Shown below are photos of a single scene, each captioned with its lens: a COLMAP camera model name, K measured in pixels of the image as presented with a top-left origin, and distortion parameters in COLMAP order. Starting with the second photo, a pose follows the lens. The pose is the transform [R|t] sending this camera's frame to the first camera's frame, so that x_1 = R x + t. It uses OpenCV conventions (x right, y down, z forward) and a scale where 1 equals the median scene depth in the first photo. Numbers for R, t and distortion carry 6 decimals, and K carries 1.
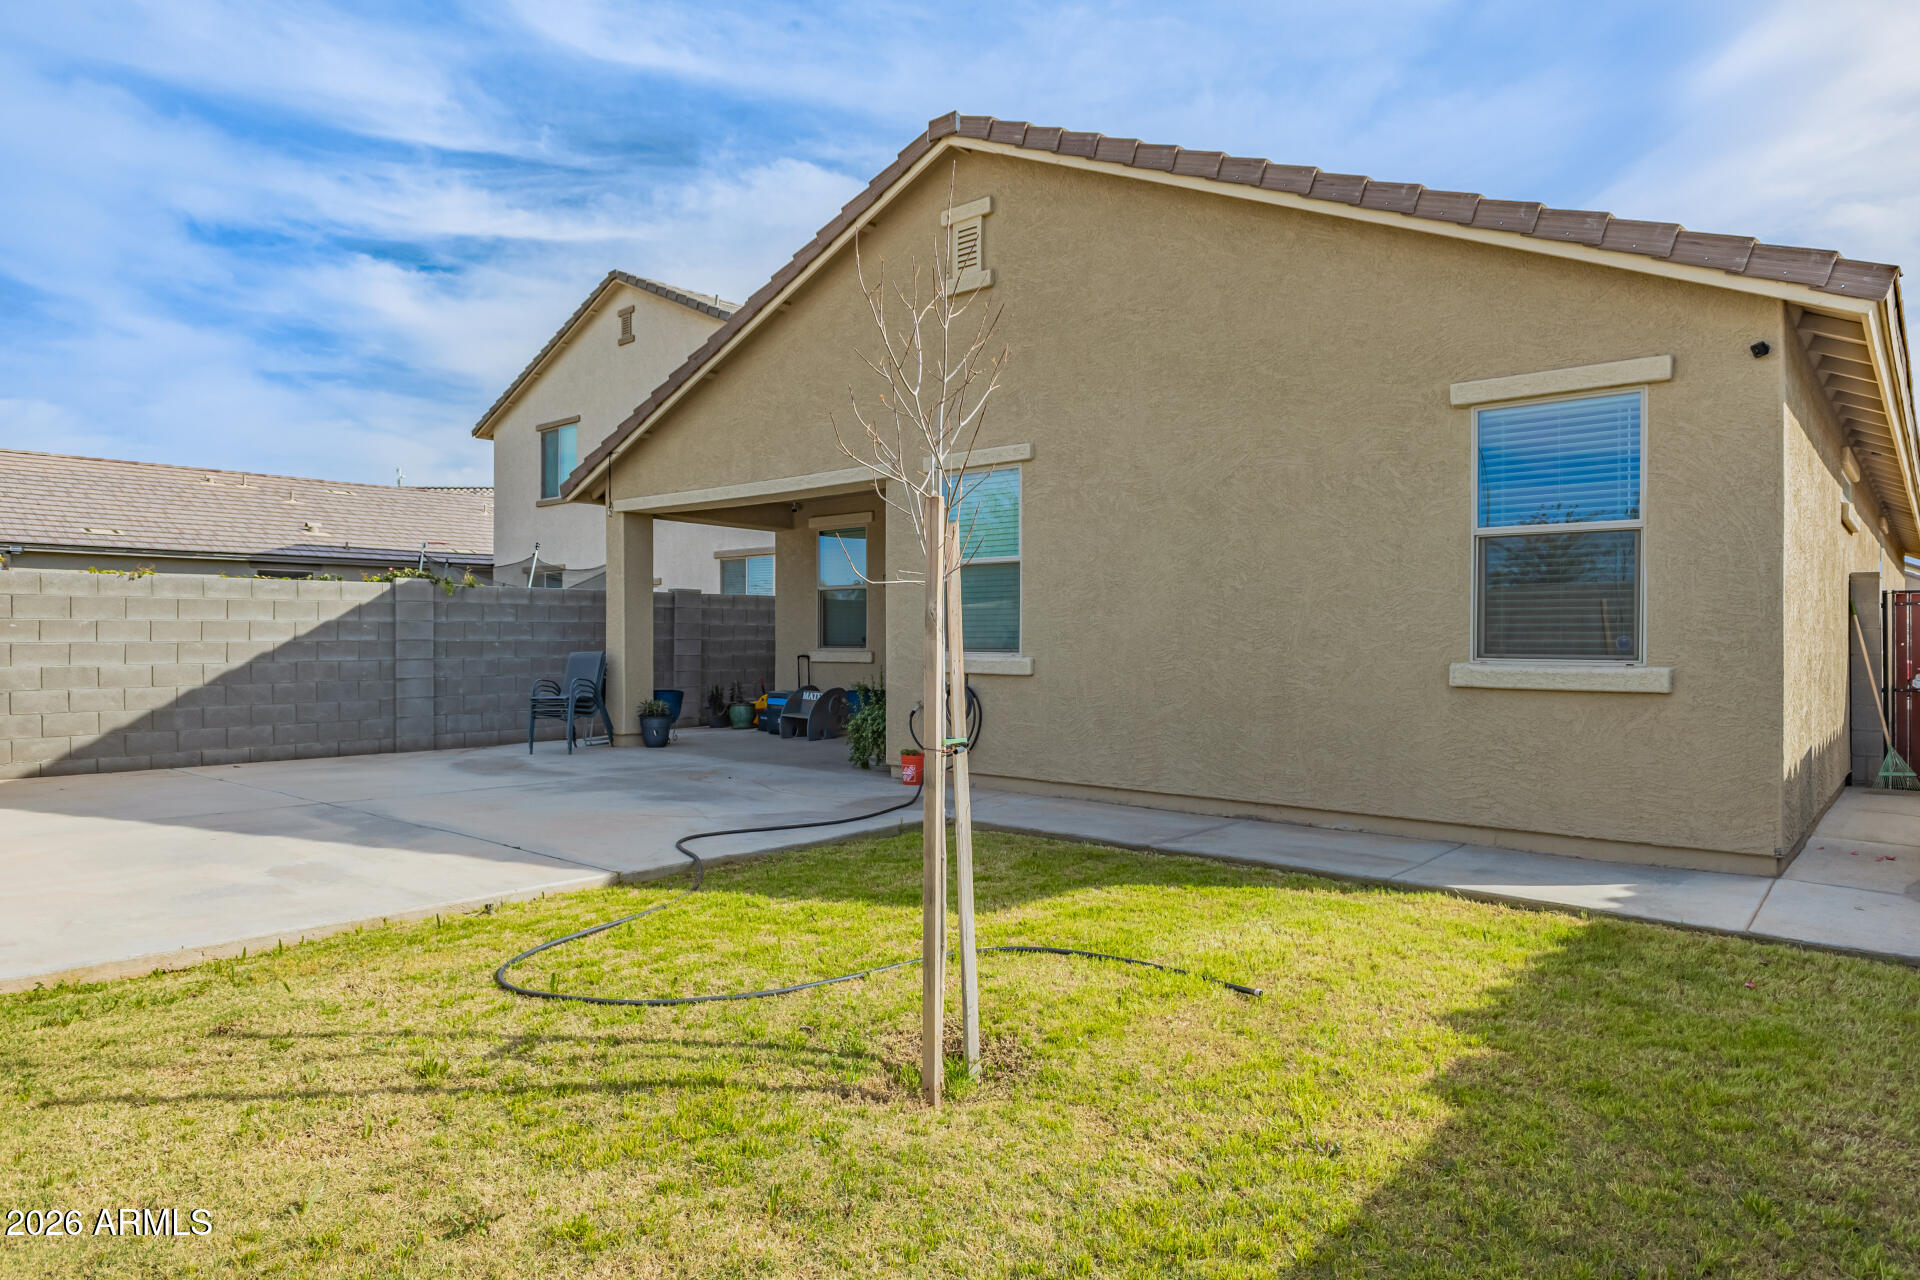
lens RADIAL K [[1128.6, 0, 958.0], [0, 1128.6, 639.4], [0, 0, 1]] dist [0.002288, 0.000323]
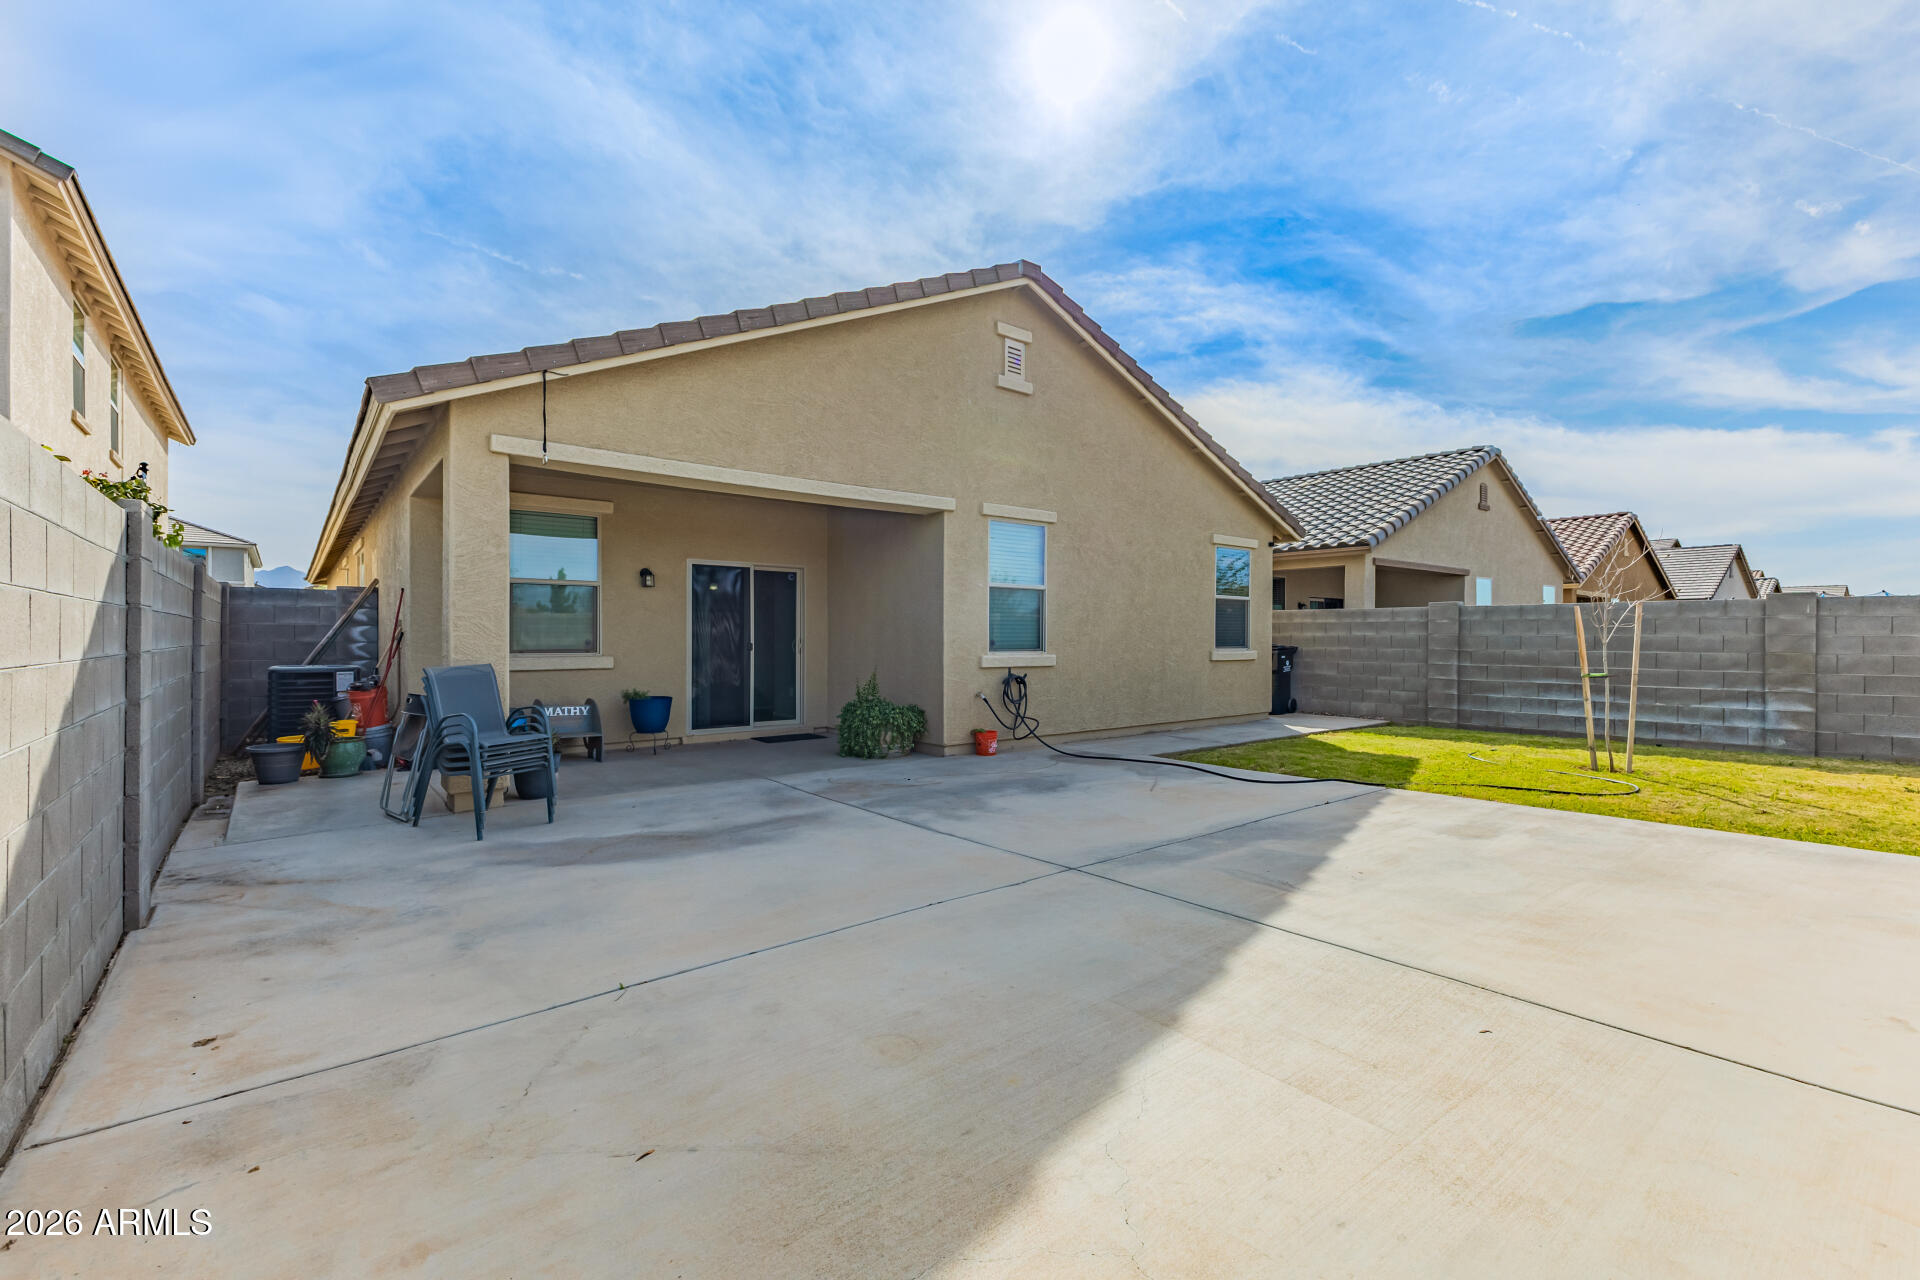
lens RADIAL K [[841.6, 0, 960.1], [0, 841.6, 638.9], [0, 0, 1]] dist [0.004140, 0.000033]
pose [[0.165777, 0.000533, 0.986163, -1.191488], [0.003086, 0.999995, -0.001059, -0.003801], [-0.986158, 0.003218, 0.165774, 1.049047]]
